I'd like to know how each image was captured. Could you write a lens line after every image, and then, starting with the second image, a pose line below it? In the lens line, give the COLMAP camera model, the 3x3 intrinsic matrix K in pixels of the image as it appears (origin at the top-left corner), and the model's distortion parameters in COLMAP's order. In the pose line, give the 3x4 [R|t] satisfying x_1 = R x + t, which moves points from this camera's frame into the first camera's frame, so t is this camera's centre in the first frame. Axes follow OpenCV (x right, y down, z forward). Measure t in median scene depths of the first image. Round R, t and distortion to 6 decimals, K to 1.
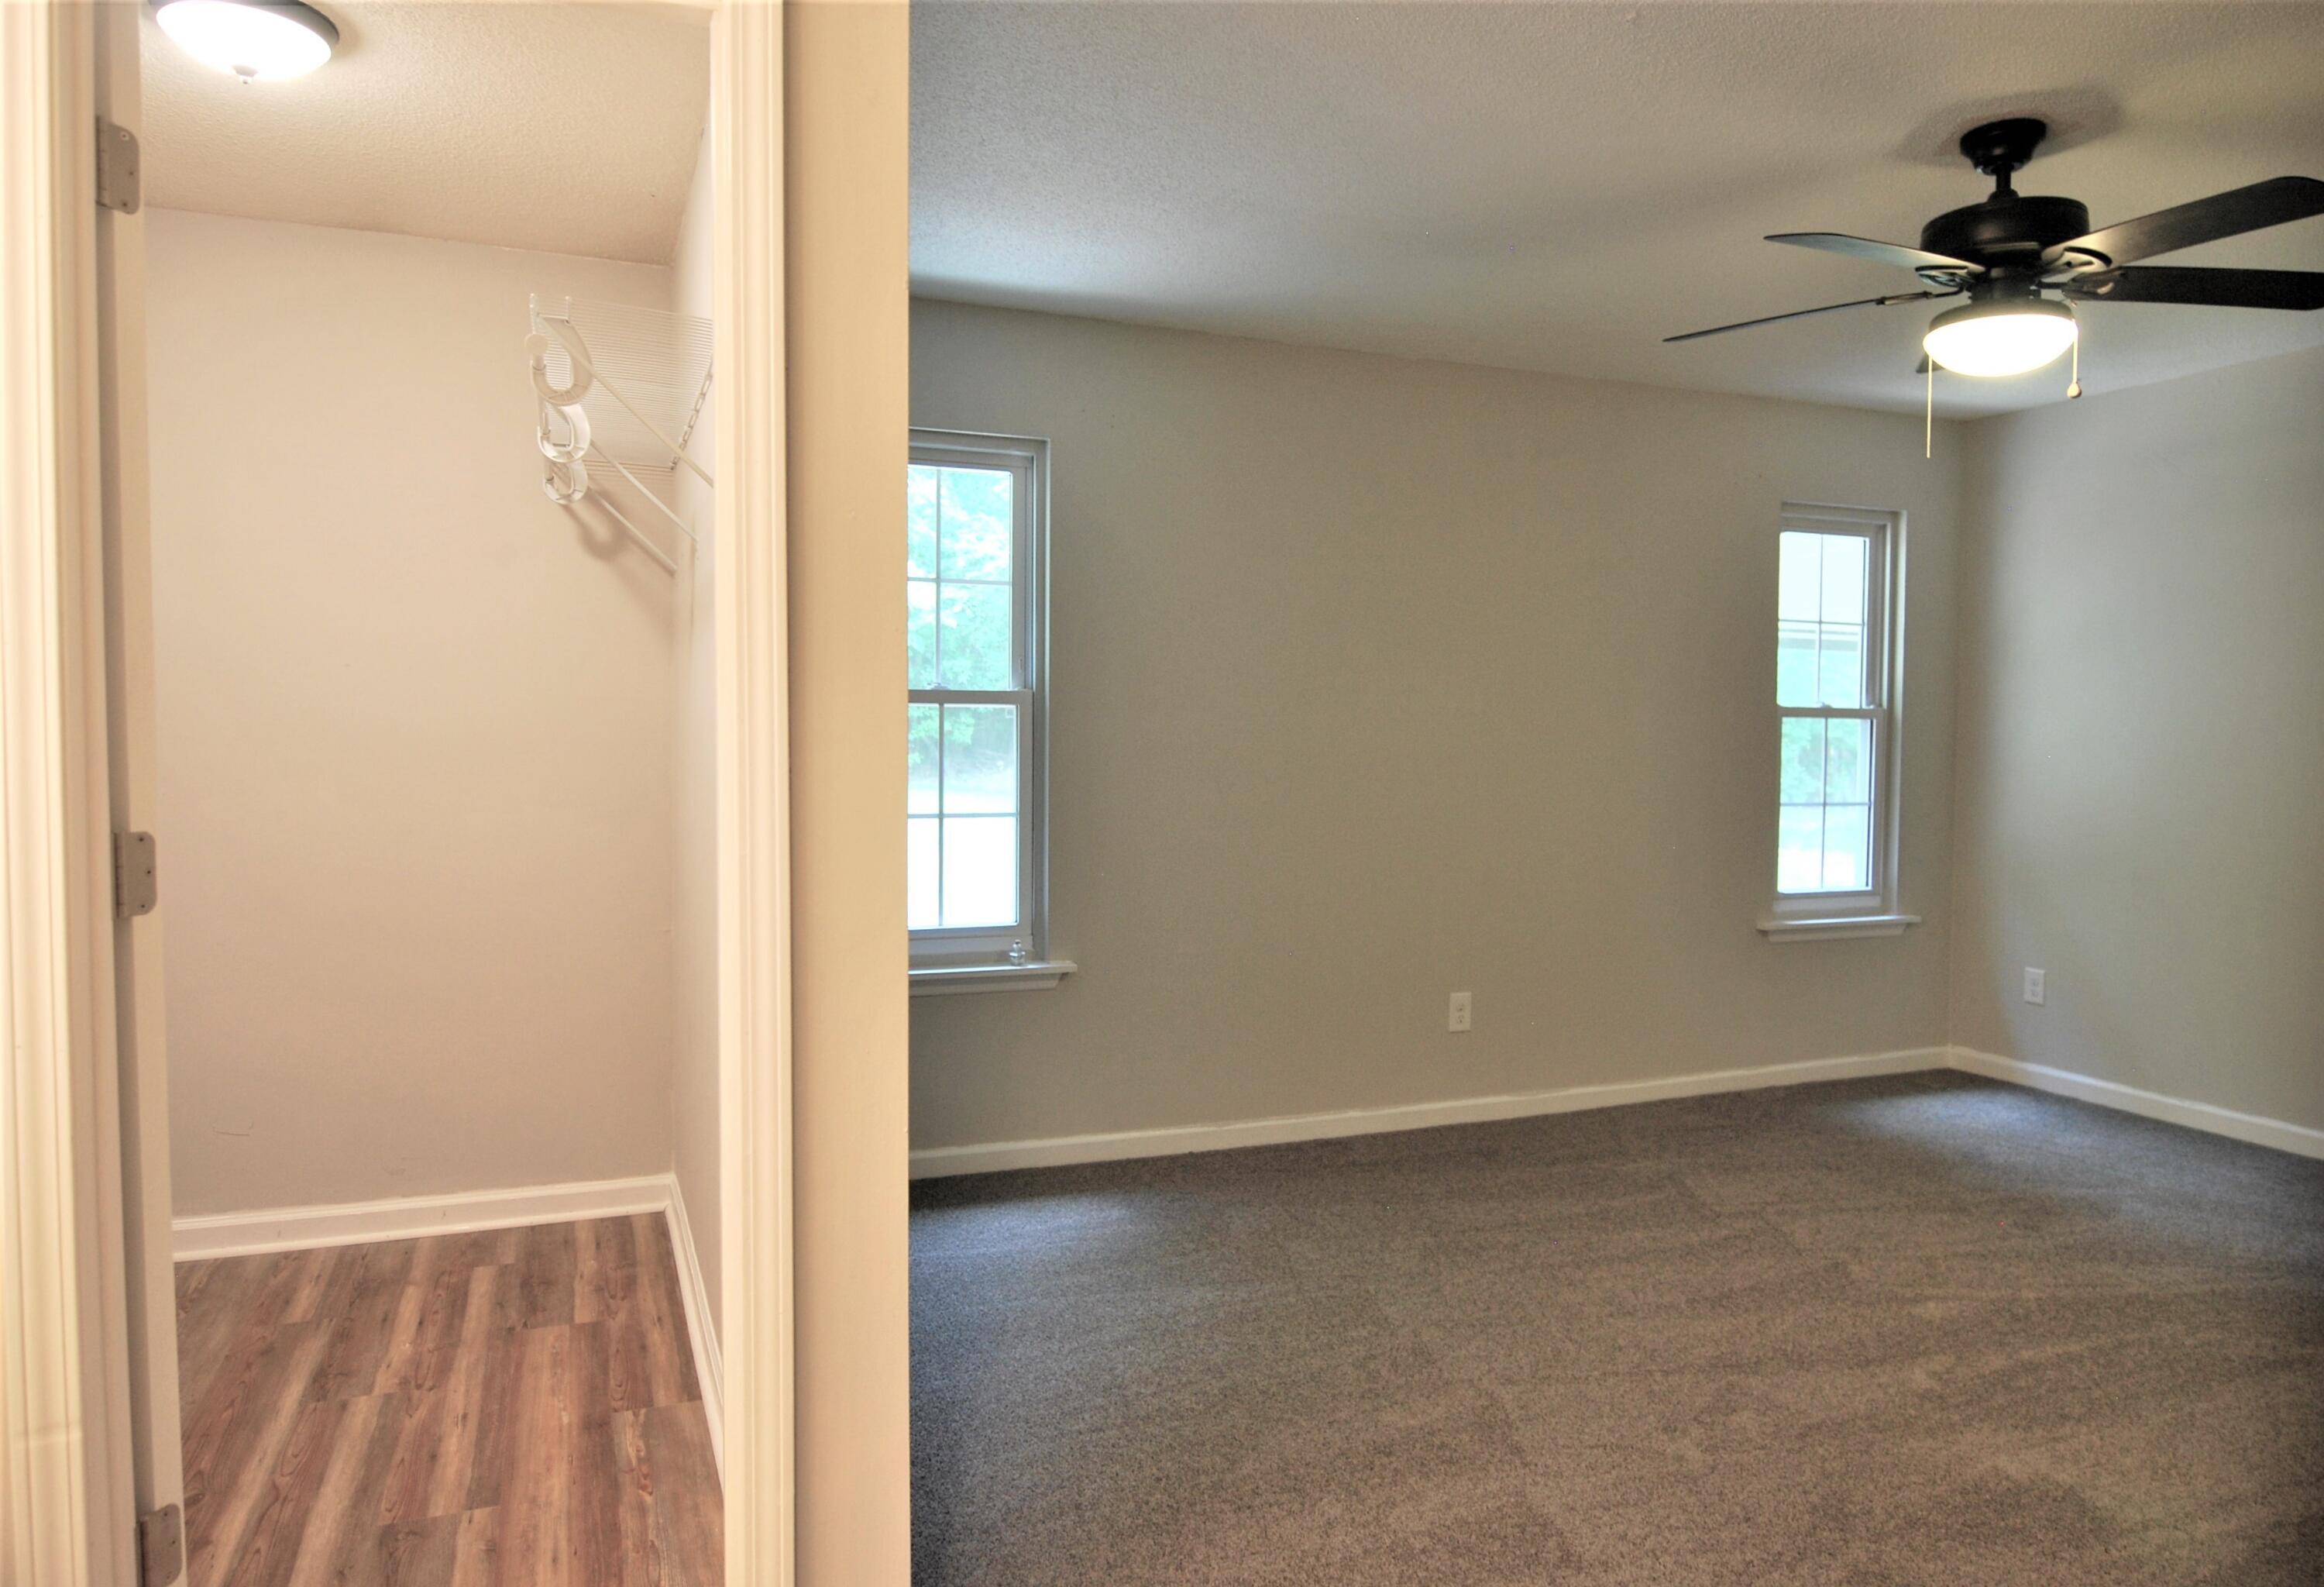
lens RADIAL K [[1515.0, 0, 1205.0], [0, 1515.0, 783.7], [0, 0, 1]] dist [-0.007999, -0.008684]
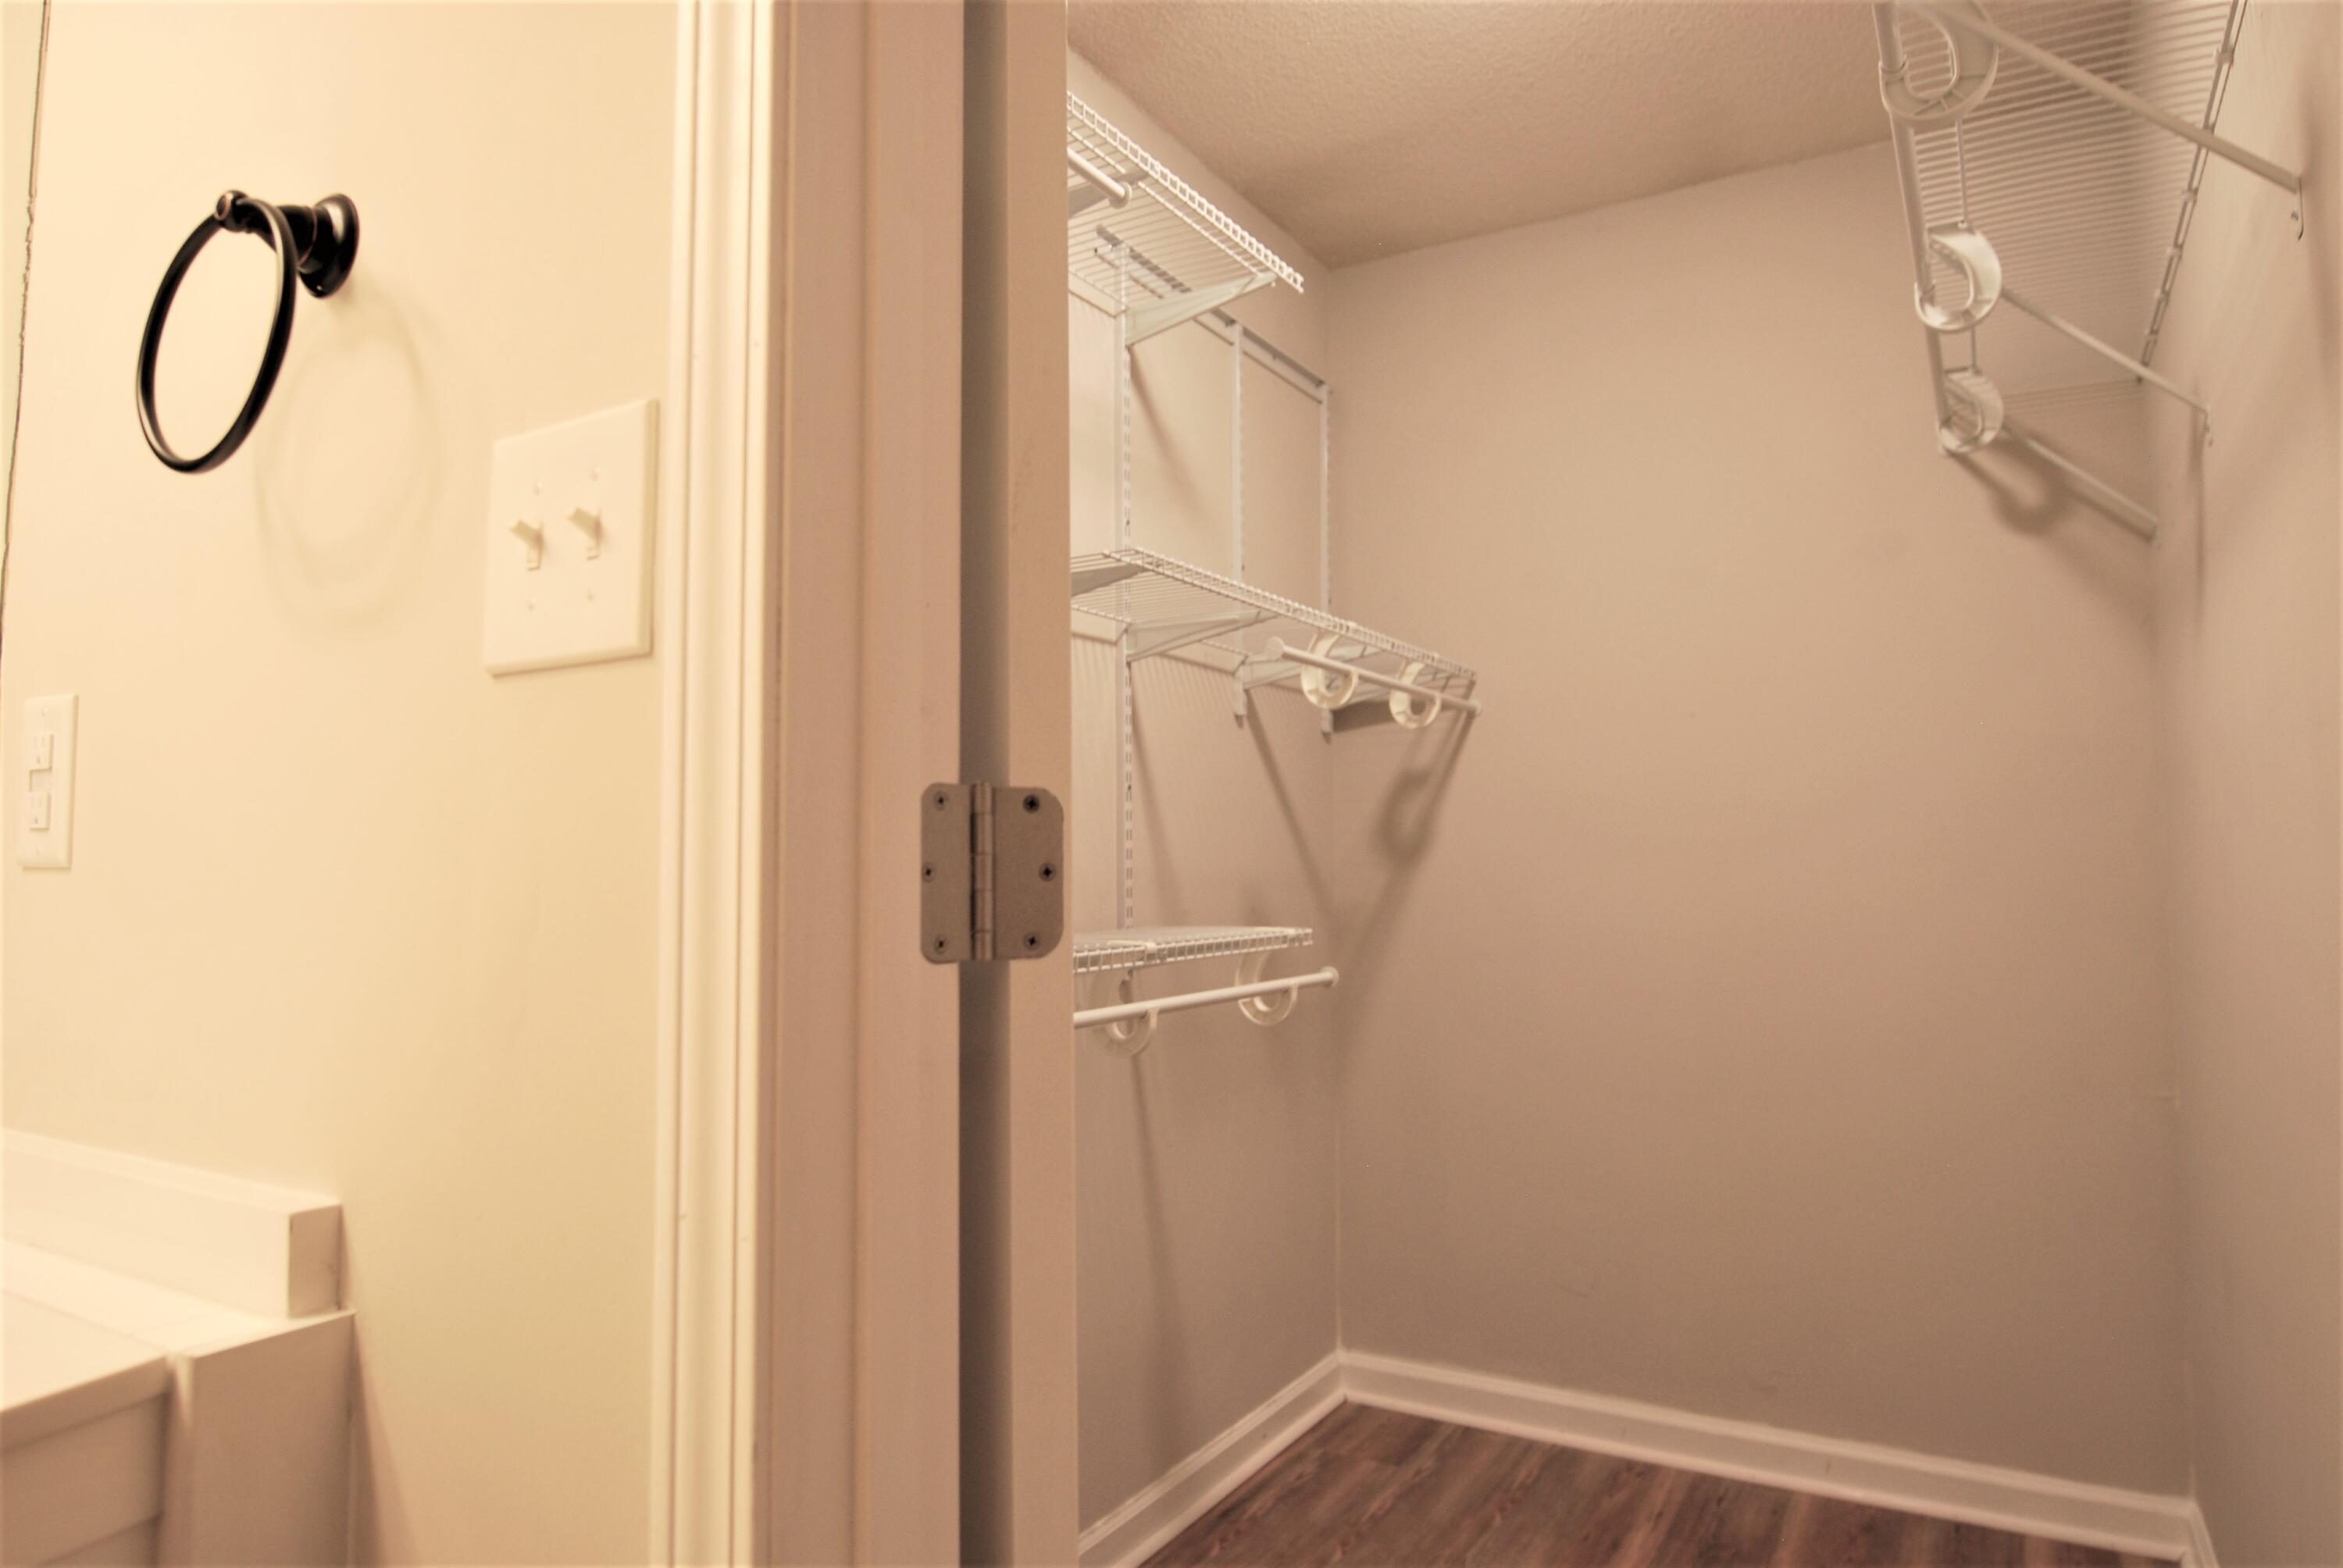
lens RADIAL K [[1424.4, 0, 1179.0], [0, 1424.4, 768.0], [0, 0, 1]] dist [-0.011067, -0.005633]
pose [[0.601557, -0.070206, -0.795739, -0.149763], [-0.020054, 0.994489, -0.102902, 0.035709], [0.798578, 0.077859, 0.596834, 0.371300]]
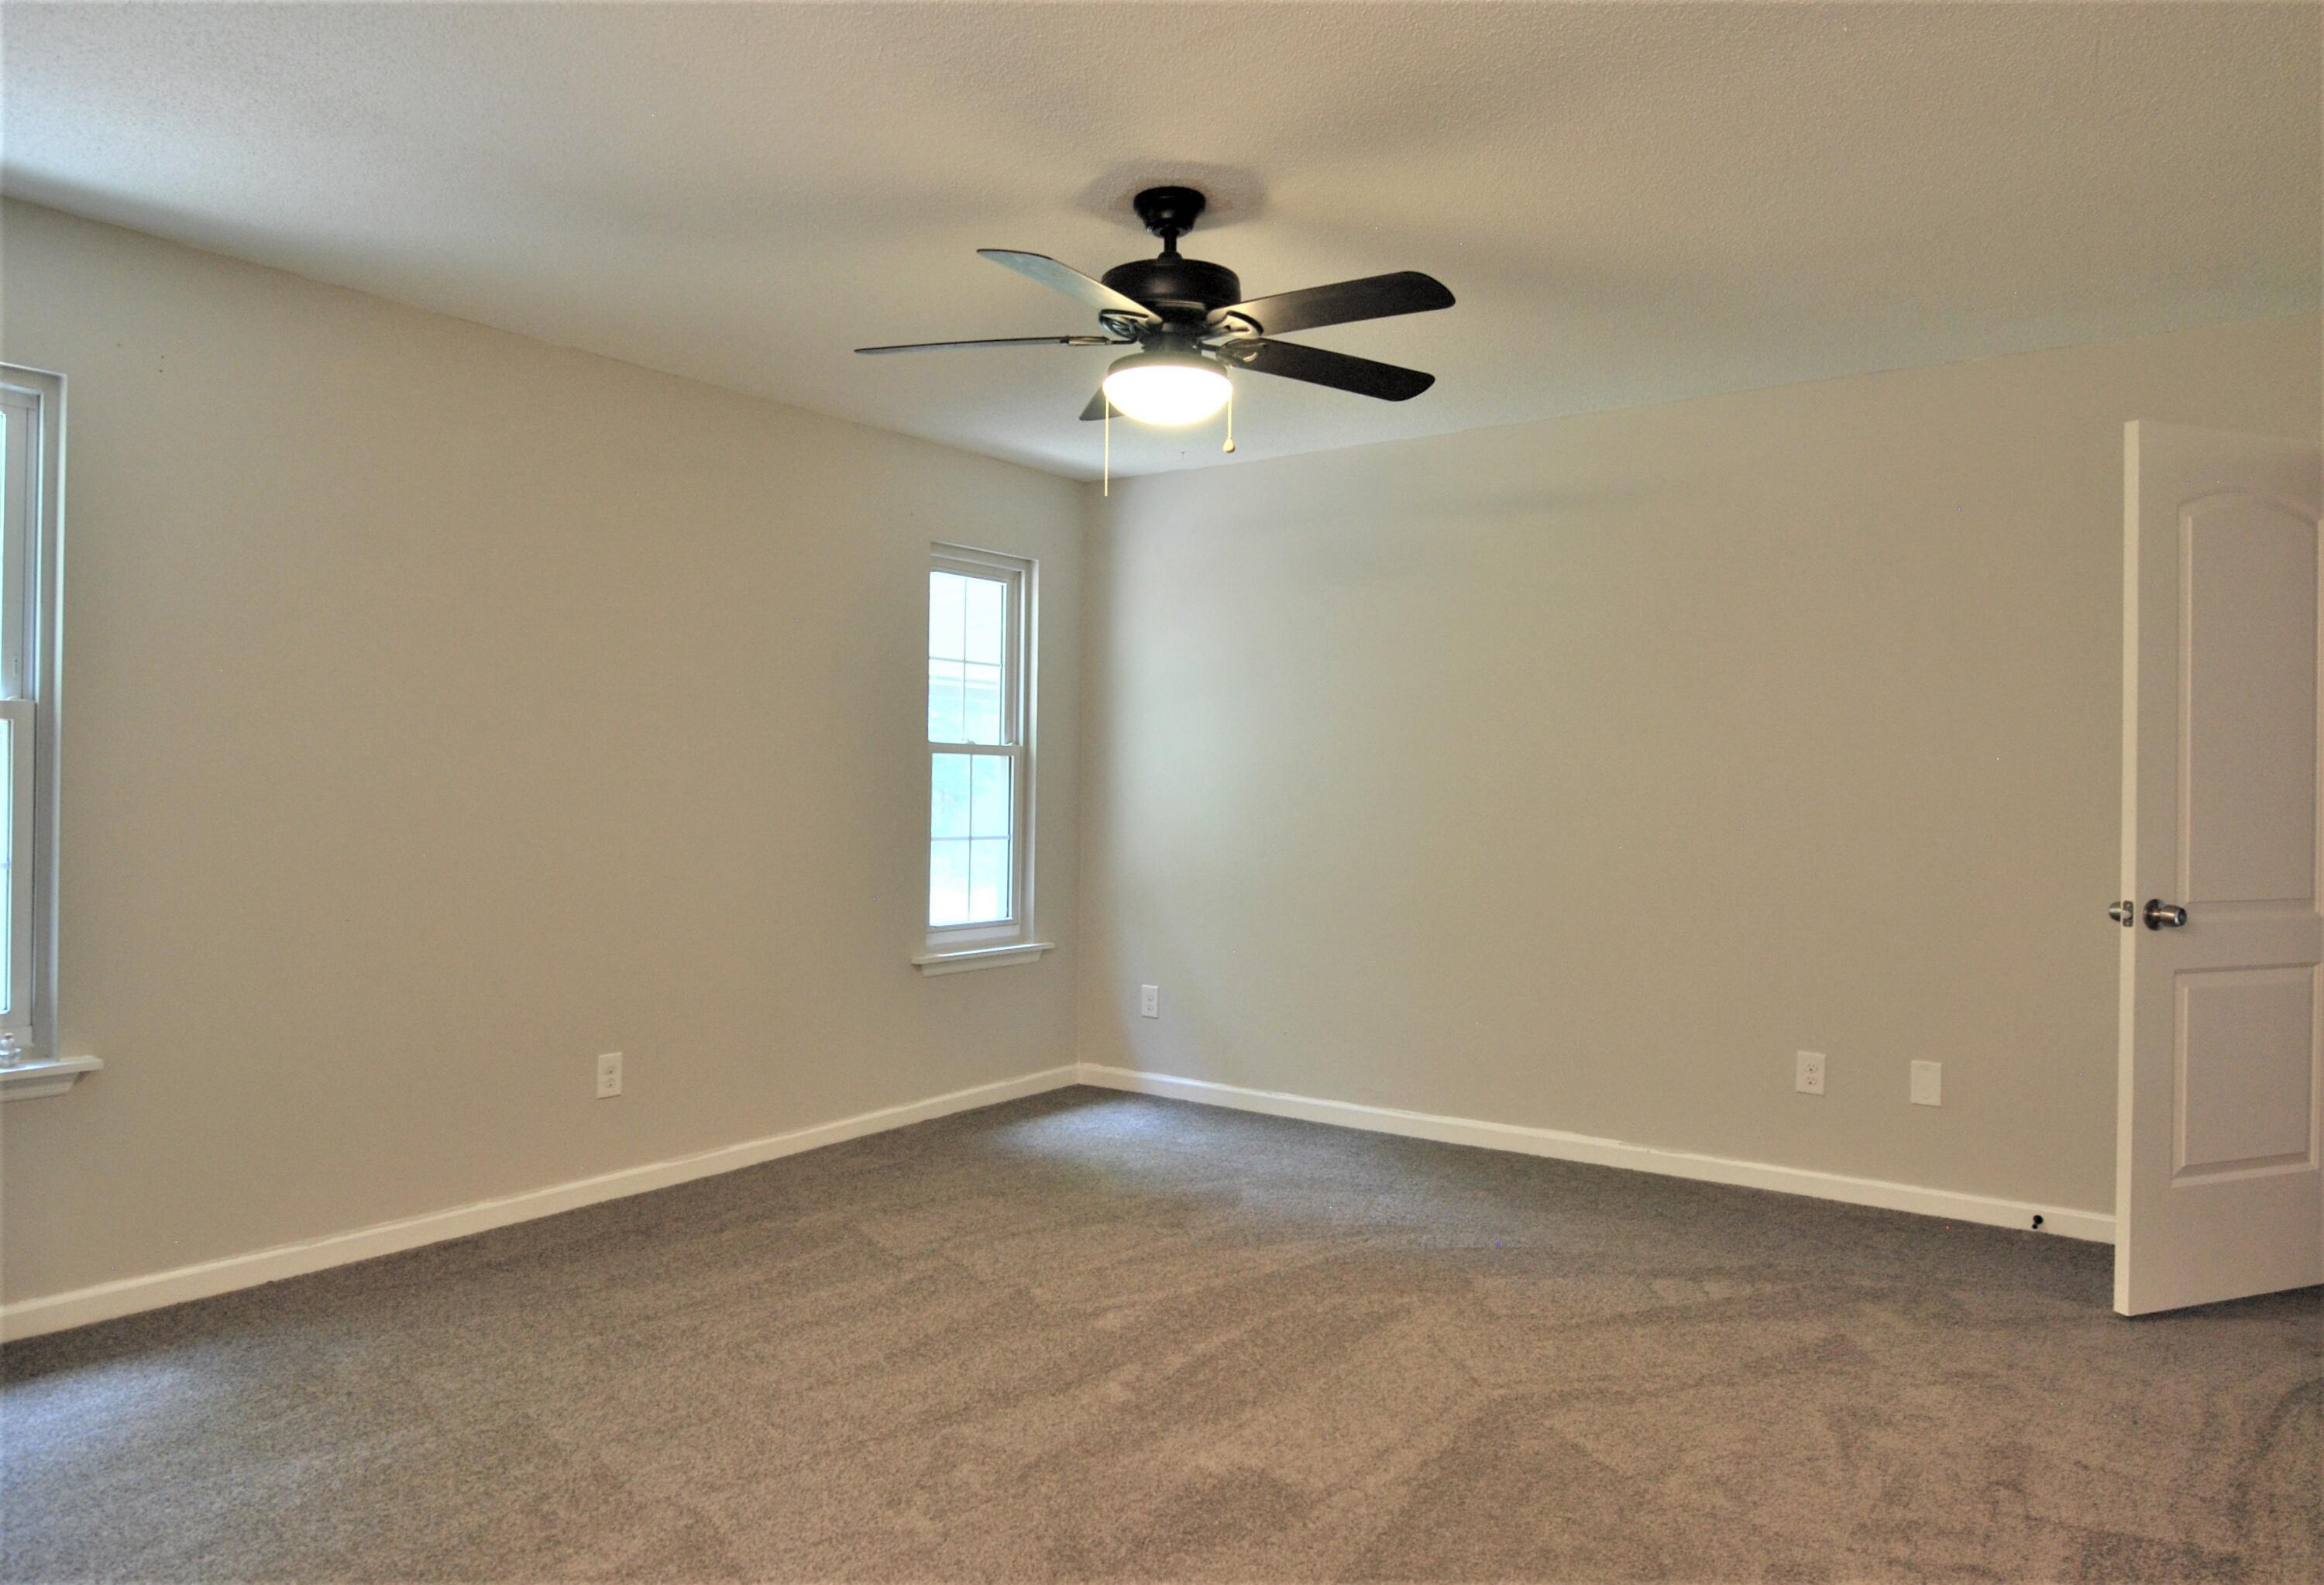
lens RADIAL K [[1527.4, 0, 1157.7], [0, 1527.4, 776.9], [0, 0, 1]] dist [-0.008364, -0.008005]
pose [[0.856271, 0.003543, 0.516515, -0.031430], [0.014143, 0.999441, -0.030302, 0.009580], [-0.516333, 0.033251, 0.855742, 0.080483]]
